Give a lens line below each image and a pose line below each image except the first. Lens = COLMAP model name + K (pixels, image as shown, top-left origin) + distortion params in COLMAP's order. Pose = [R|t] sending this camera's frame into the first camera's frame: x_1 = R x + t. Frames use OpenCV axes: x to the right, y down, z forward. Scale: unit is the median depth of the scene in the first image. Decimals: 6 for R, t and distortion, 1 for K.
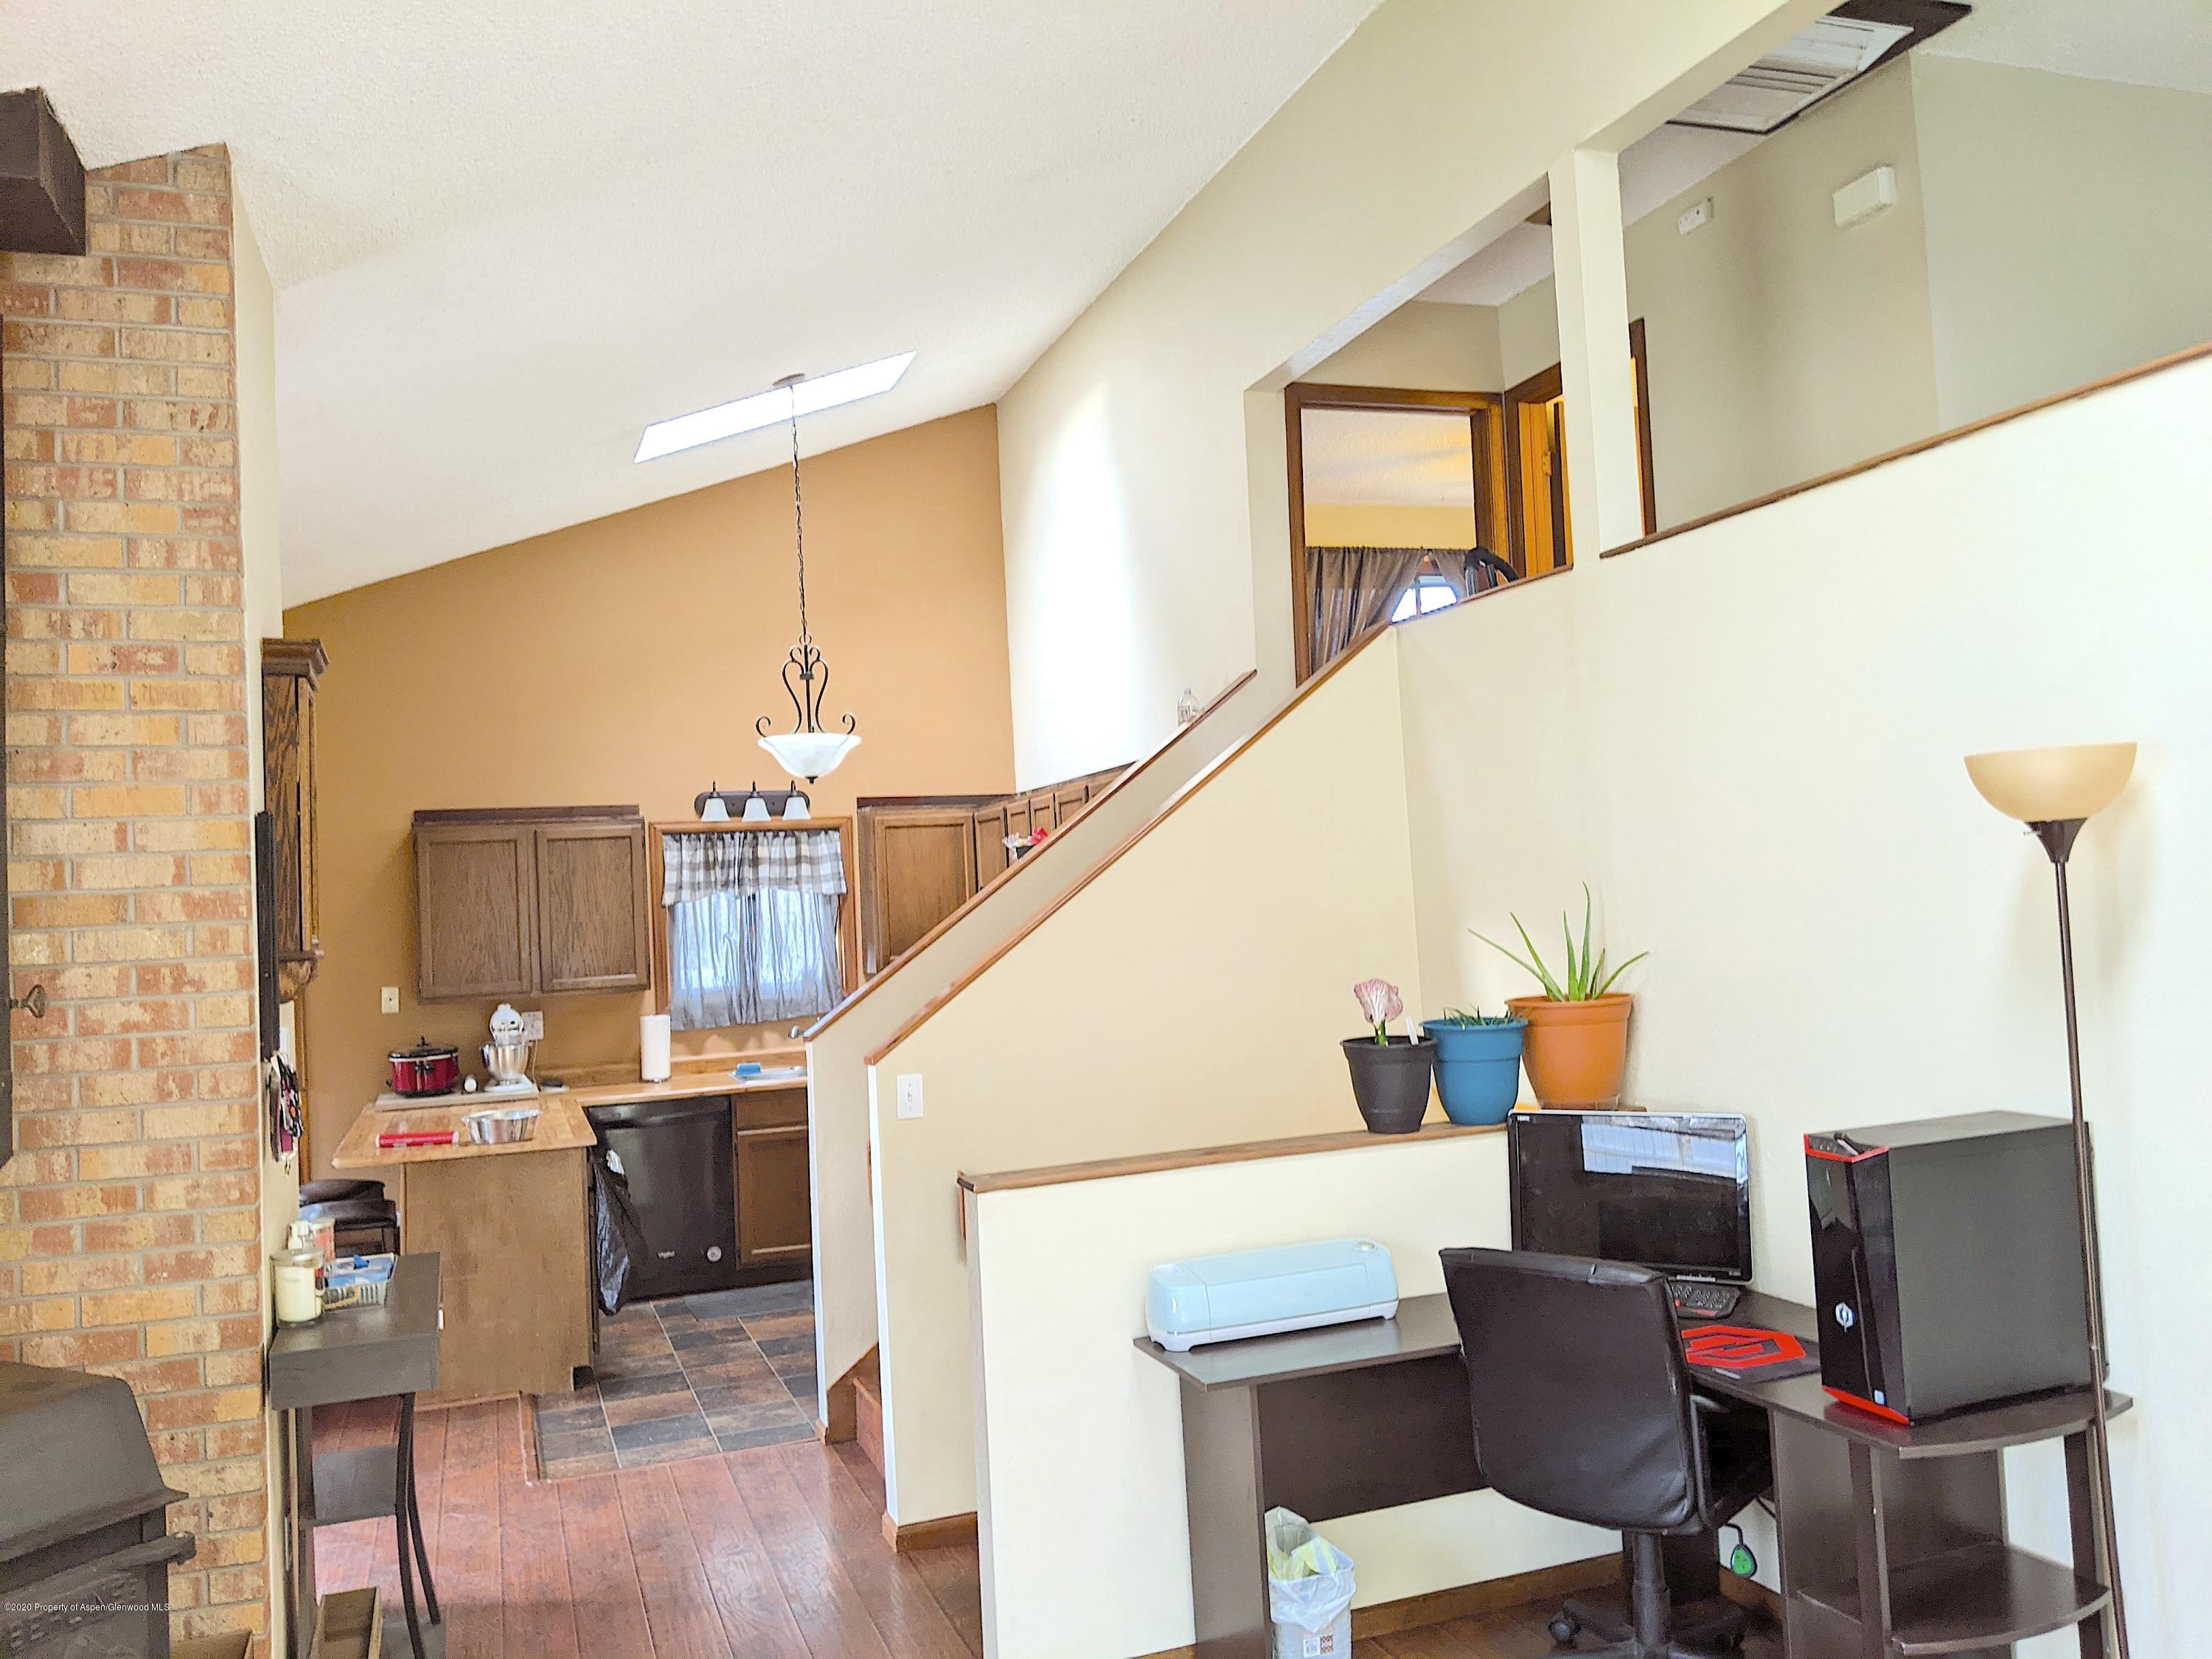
lens RADIAL K [[1771.3, 0, 1140.7], [0, 1771.3, 819.5], [0, 0, 1]] dist [0.070220, -0.123335]
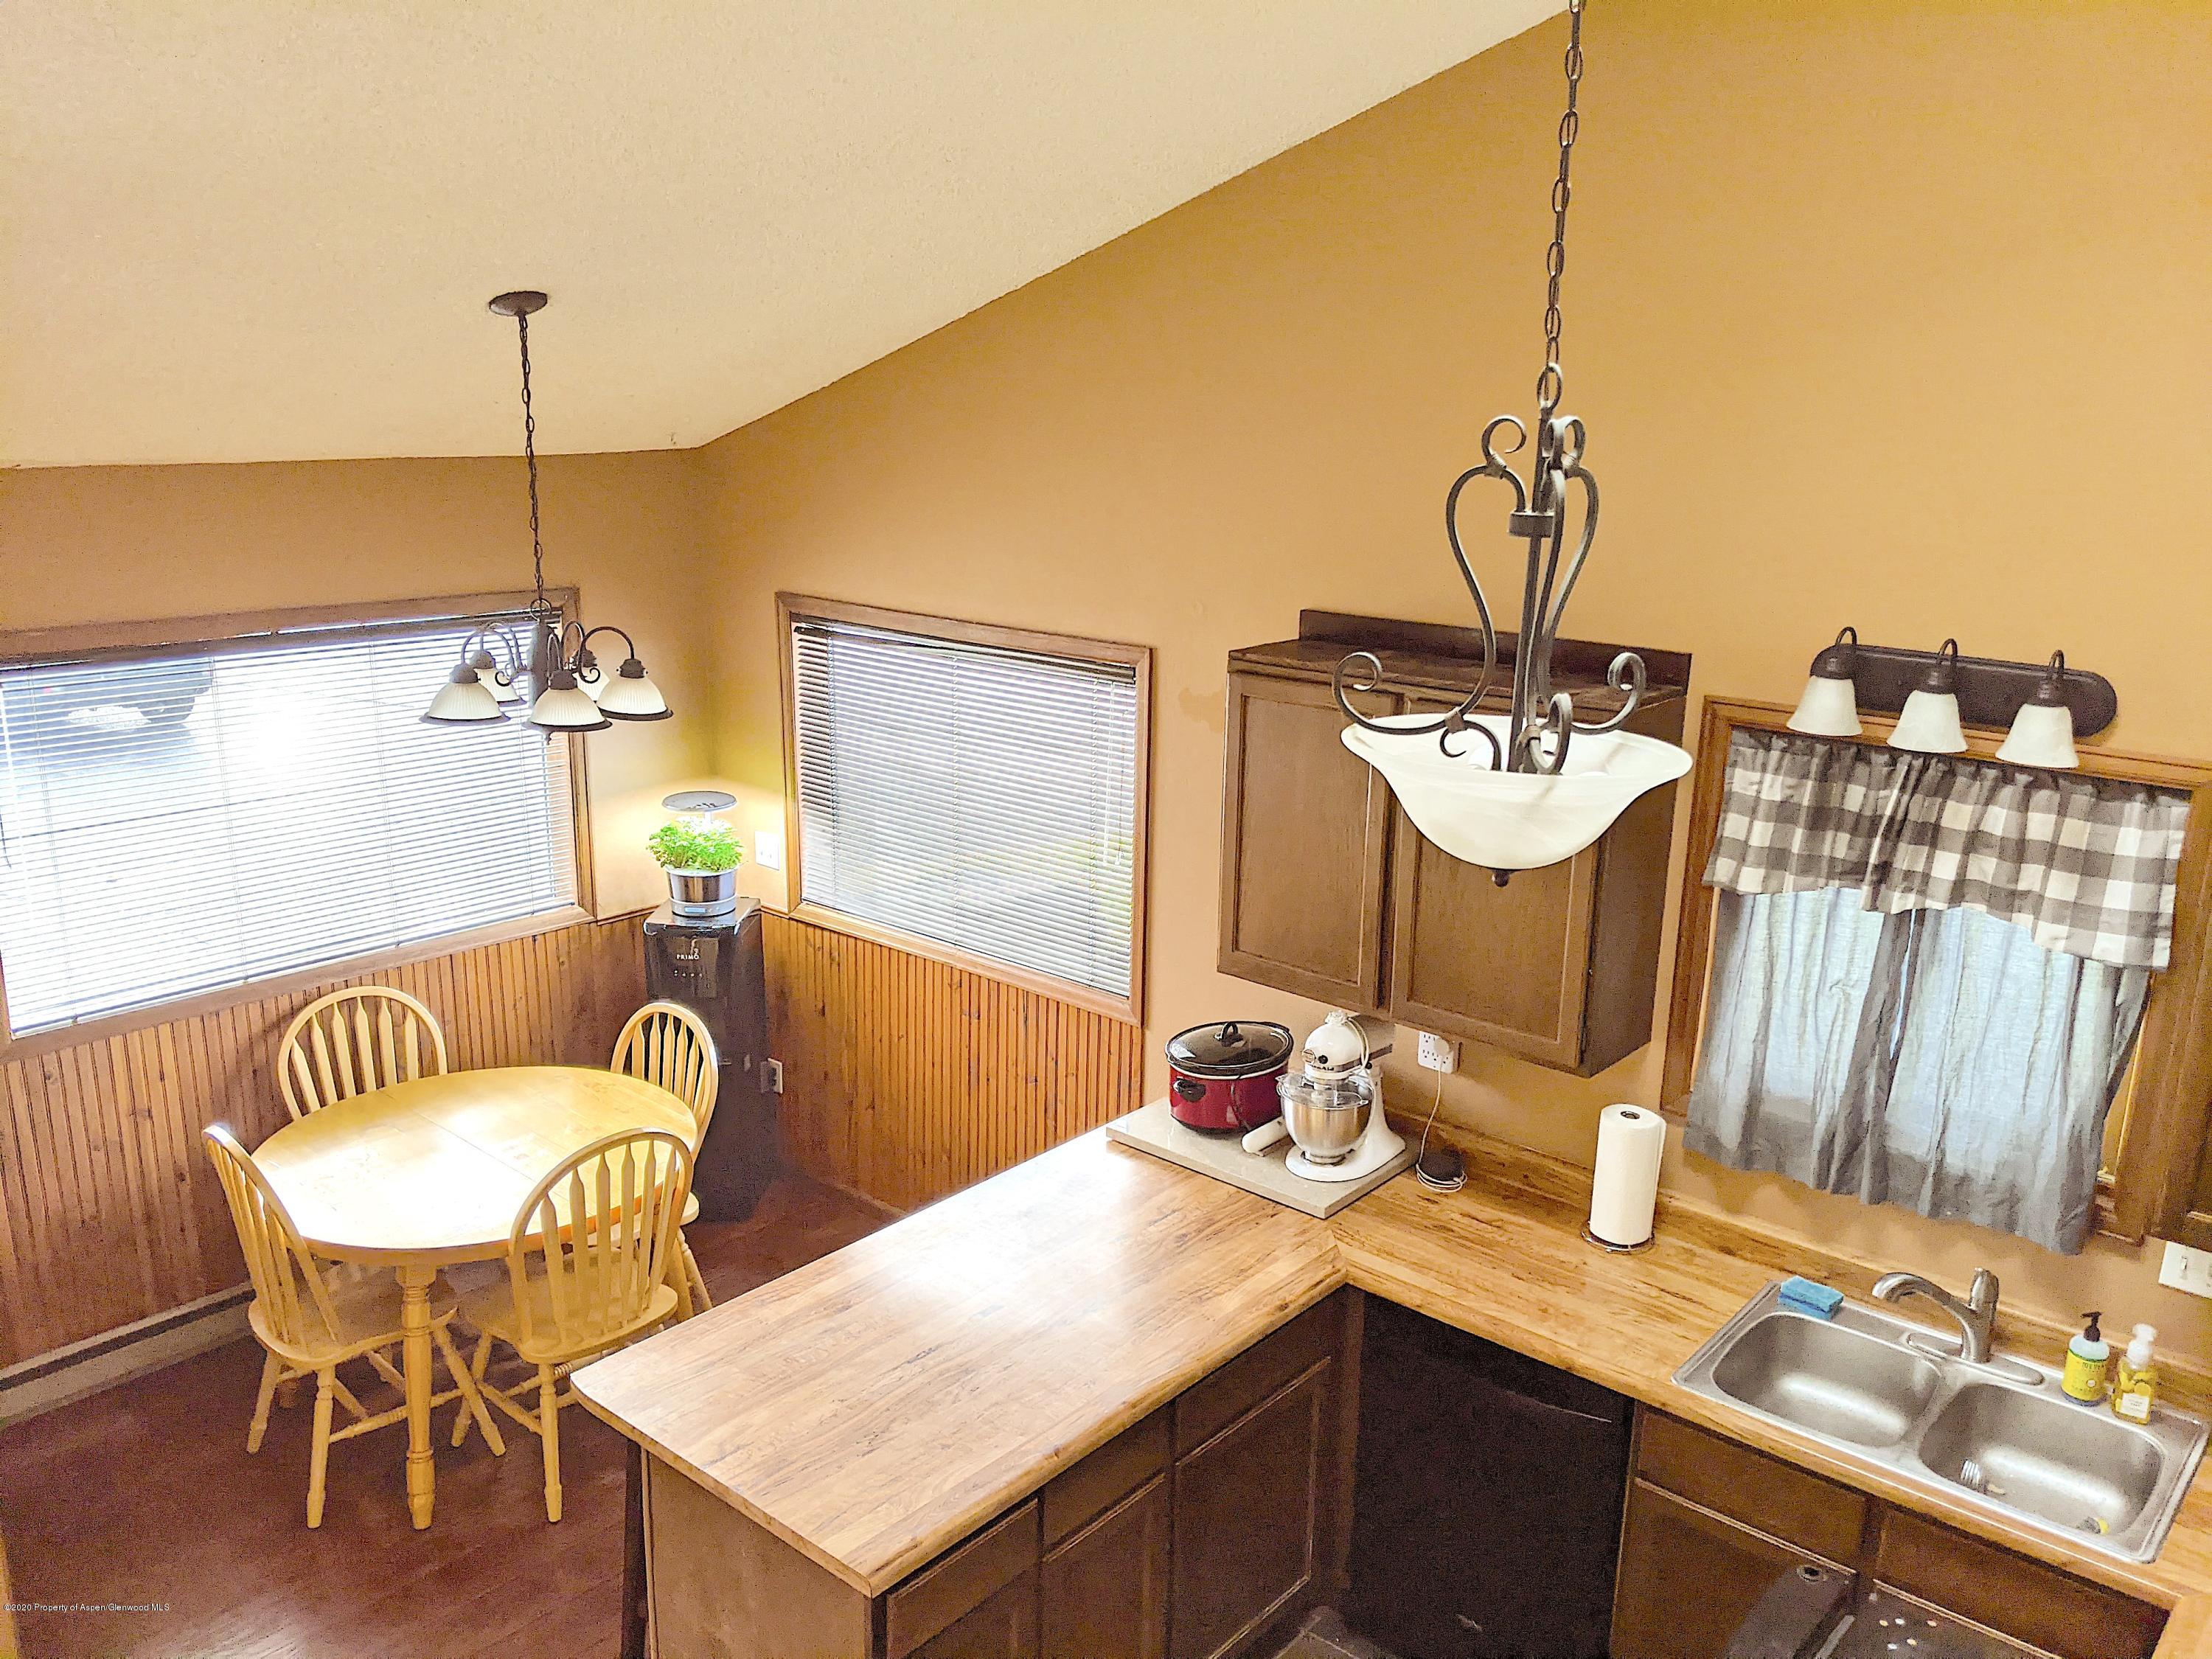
lens RADIAL K [[1771.3, 0, 1140.7], [0, 1771.3, 819.5], [0, 0, 1]] dist [0.070220, -0.123335]
pose [[0.487519, 0.274621, -0.828799, 0.049769], [-0.012220, 0.951300, 0.308024, -0.173567], [0.873027, -0.140039, 0.467133, 1.123232]]
